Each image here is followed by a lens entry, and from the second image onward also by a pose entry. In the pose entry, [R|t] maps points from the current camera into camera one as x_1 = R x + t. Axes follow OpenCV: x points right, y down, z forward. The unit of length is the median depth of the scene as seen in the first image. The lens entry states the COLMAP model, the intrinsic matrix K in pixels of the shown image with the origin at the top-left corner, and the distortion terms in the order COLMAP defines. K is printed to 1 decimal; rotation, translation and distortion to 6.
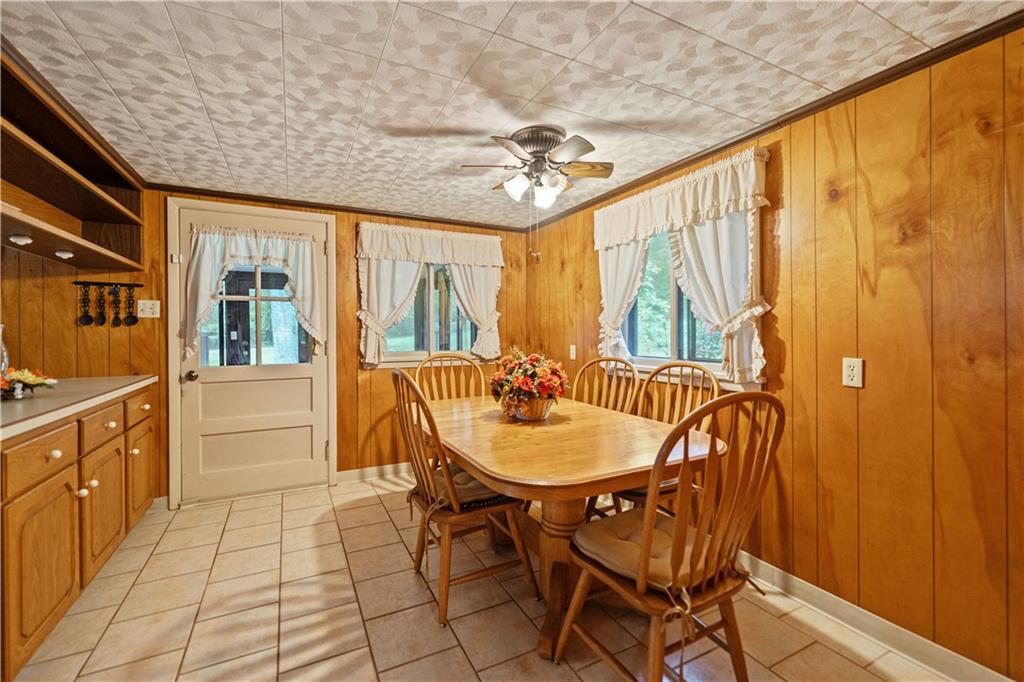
lens RADIAL K [[438.5, 0, 515.0], [0, 438.5, 333.3], [0, 0, 1]] dist [0.002995, -0.000869]
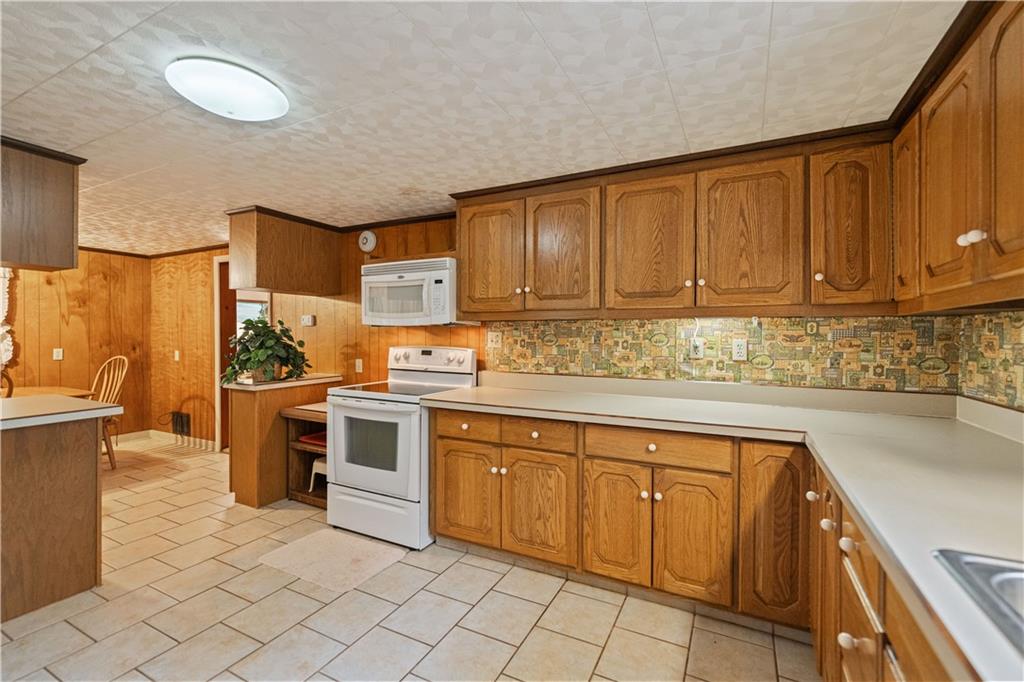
lens RADIAL K [[449.7, 0, 512.7], [0, 449.7, 335.9], [0, 0, 1]] dist [-0.002743, 0.001300]
pose [[-0.580118, -0.004876, 0.814518, -2.109348], [-0.002199, 0.999988, 0.004421, -0.026137], [-0.814529, 0.000774, -0.580122, 0.265498]]
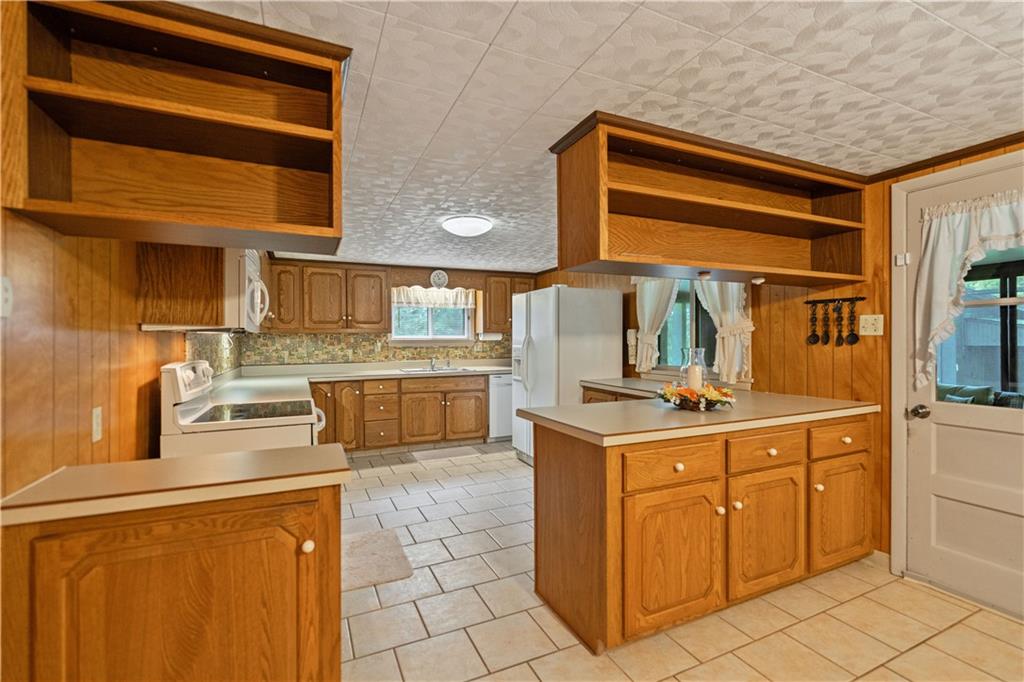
lens RADIAL K [[449.7, 0, 510.0], [0, 449.7, 345.2], [0, 0, 1]] dist [-0.002743, 0.001300]
pose [[-0.047608, 0.012998, -0.998782, 0.080625], [0.001725, 0.999915, 0.012930, -0.034391], [0.998865, -0.001107, -0.047626, 0.409967]]
